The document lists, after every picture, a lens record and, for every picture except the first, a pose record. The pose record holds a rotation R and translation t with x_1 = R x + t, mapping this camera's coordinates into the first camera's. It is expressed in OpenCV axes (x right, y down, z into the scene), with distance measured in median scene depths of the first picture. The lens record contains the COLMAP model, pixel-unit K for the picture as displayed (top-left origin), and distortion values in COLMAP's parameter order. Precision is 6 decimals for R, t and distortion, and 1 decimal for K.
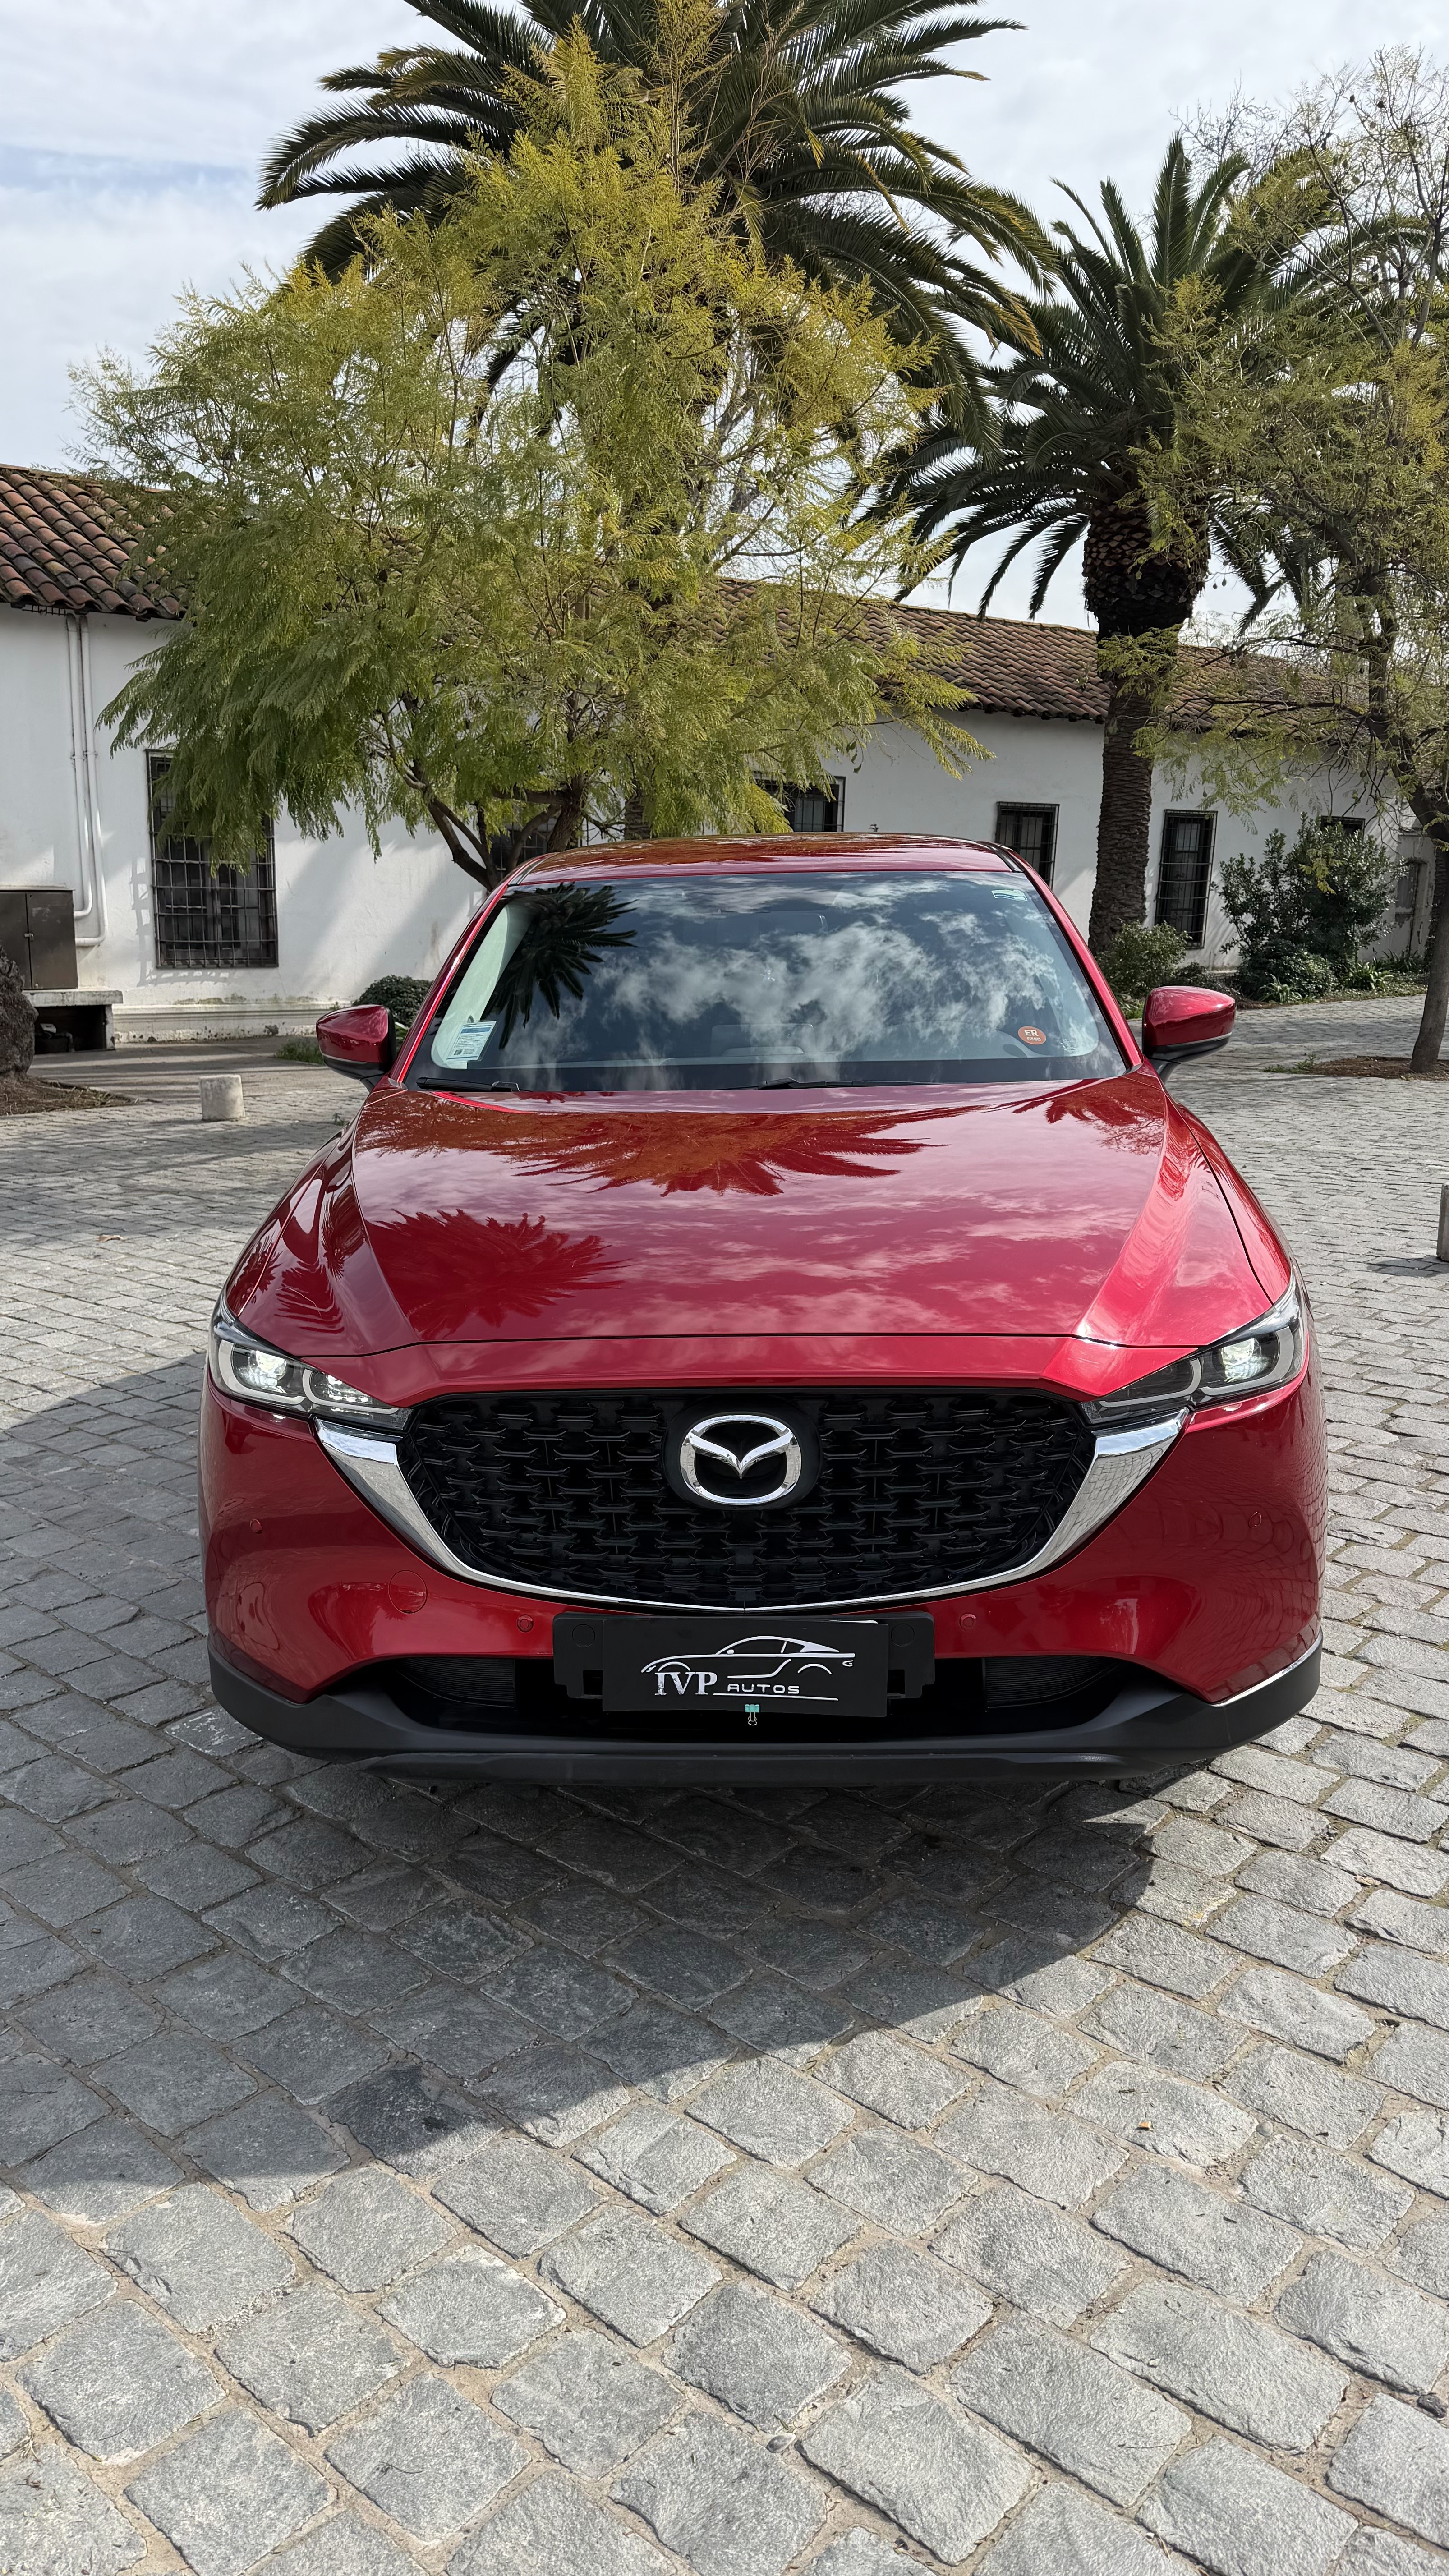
lens RADIAL K [[1818.6, 0, 720.4], [0, 1818.6, 1243.6], [0, 0, 1]] dist [0.010932, 0.000891]
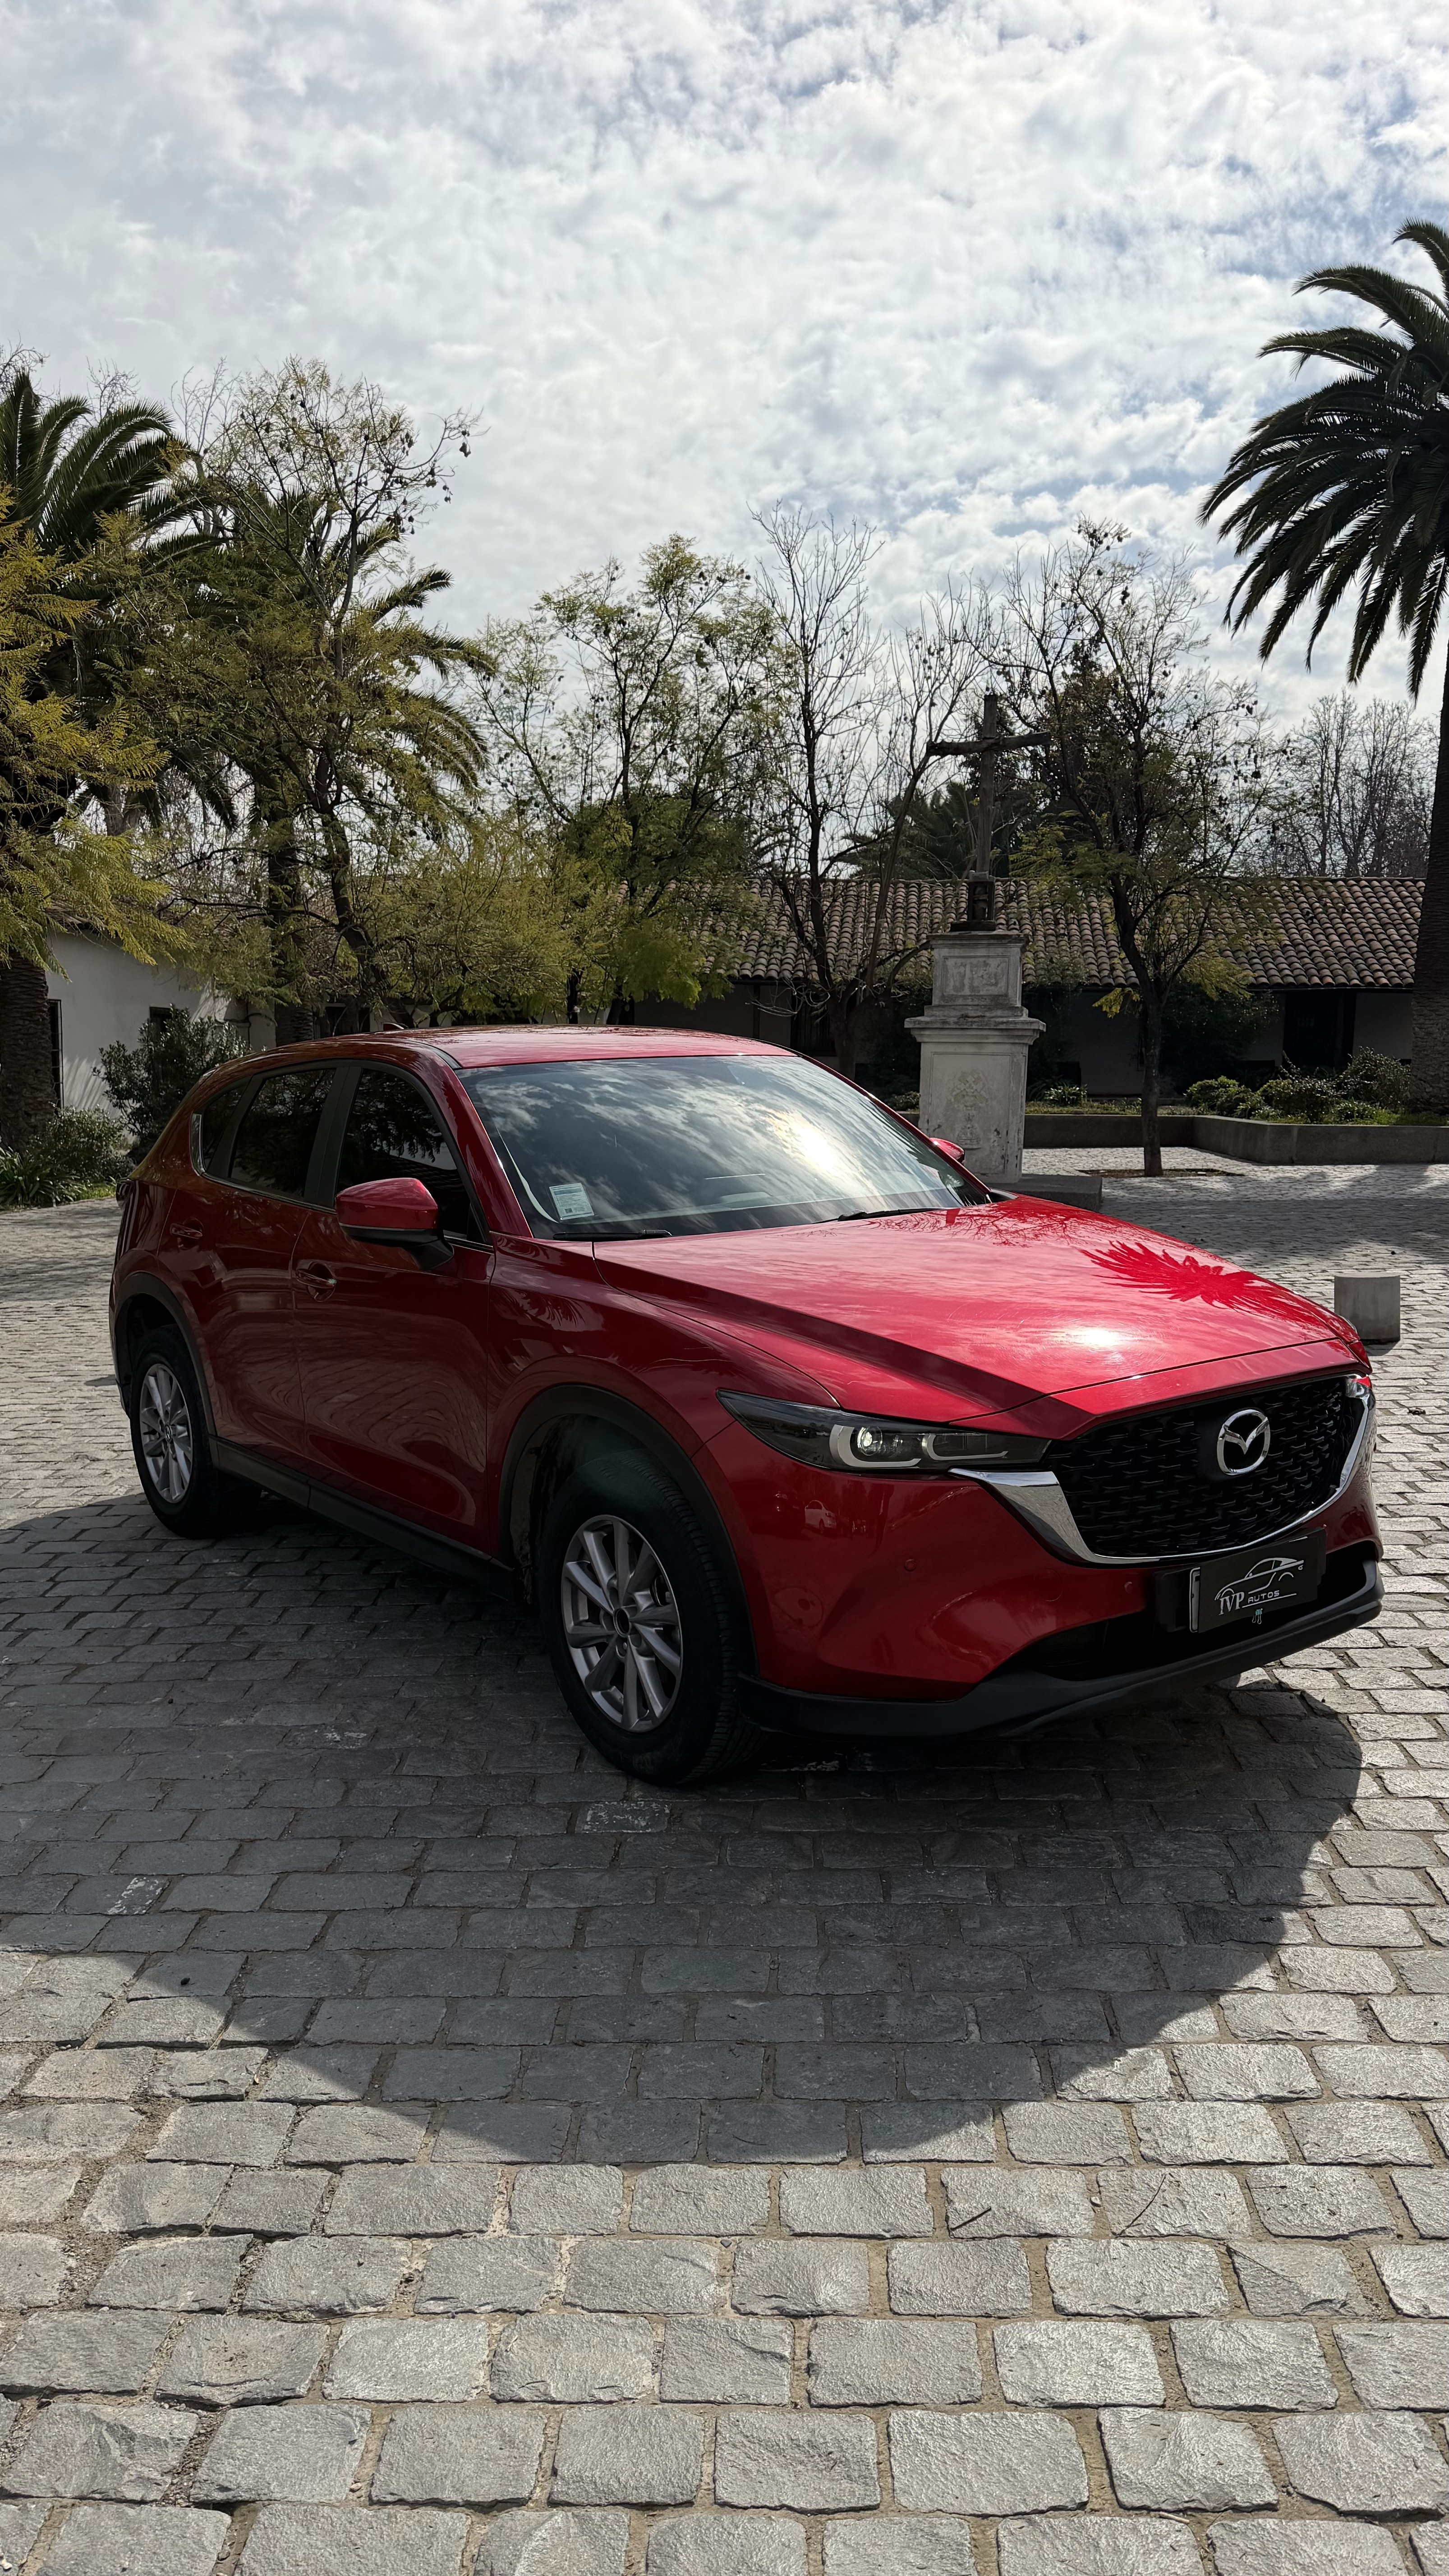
lens RADIAL K [[1781.2, 0, 724.5], [0, 1781.2, 1288.0], [0, 0, 1]] dist [-0.005027, -0.003060]
pose [[0.772415, -0.075065, 0.630666, -1.202747], [0.121833, 0.992062, -0.031137, -0.011162], [-0.623323, 0.100886, 0.775429, 0.130633]]
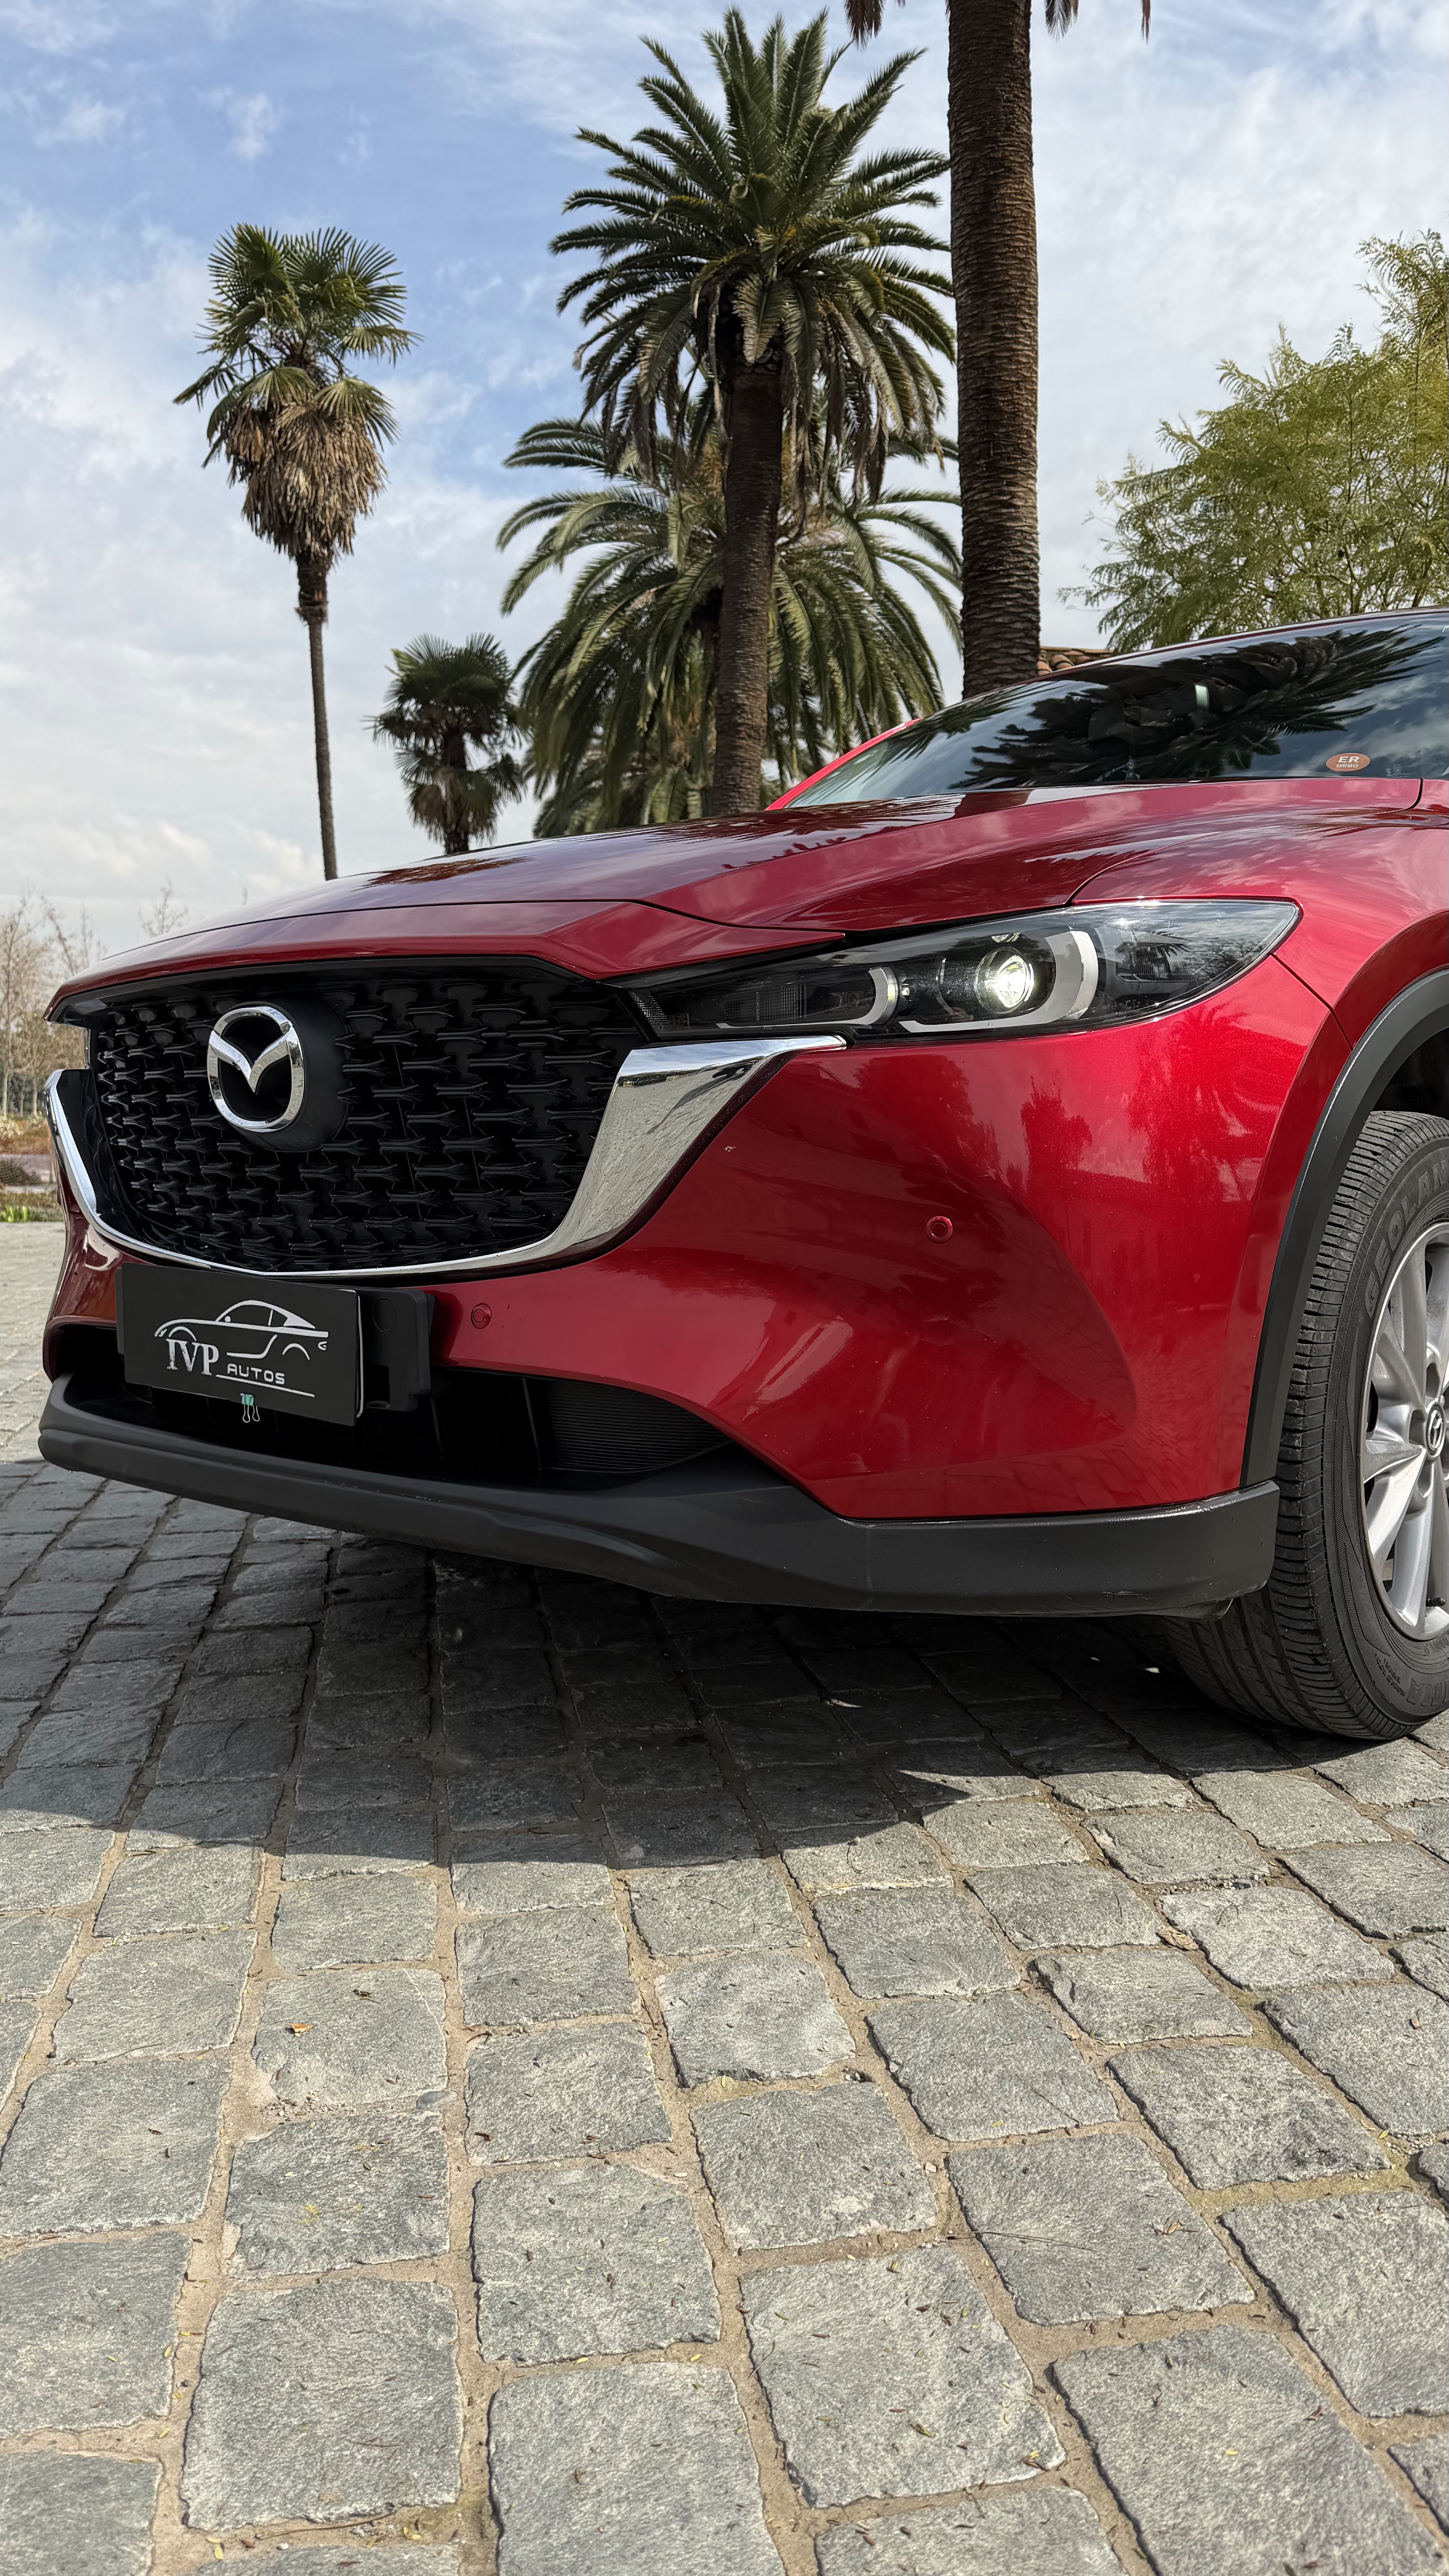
lens RADIAL K [[1781.2, 0, 724.5], [0, 1781.2, 1288.0], [0, 0, 1]] dist [-0.005027, -0.003060]
pose [[0.807441, 0.073352, -0.585370, 0.615540], [-0.126644, 0.990659, -0.050552, 0.222078], [0.576194, 0.114951, 0.809189, 0.506986]]
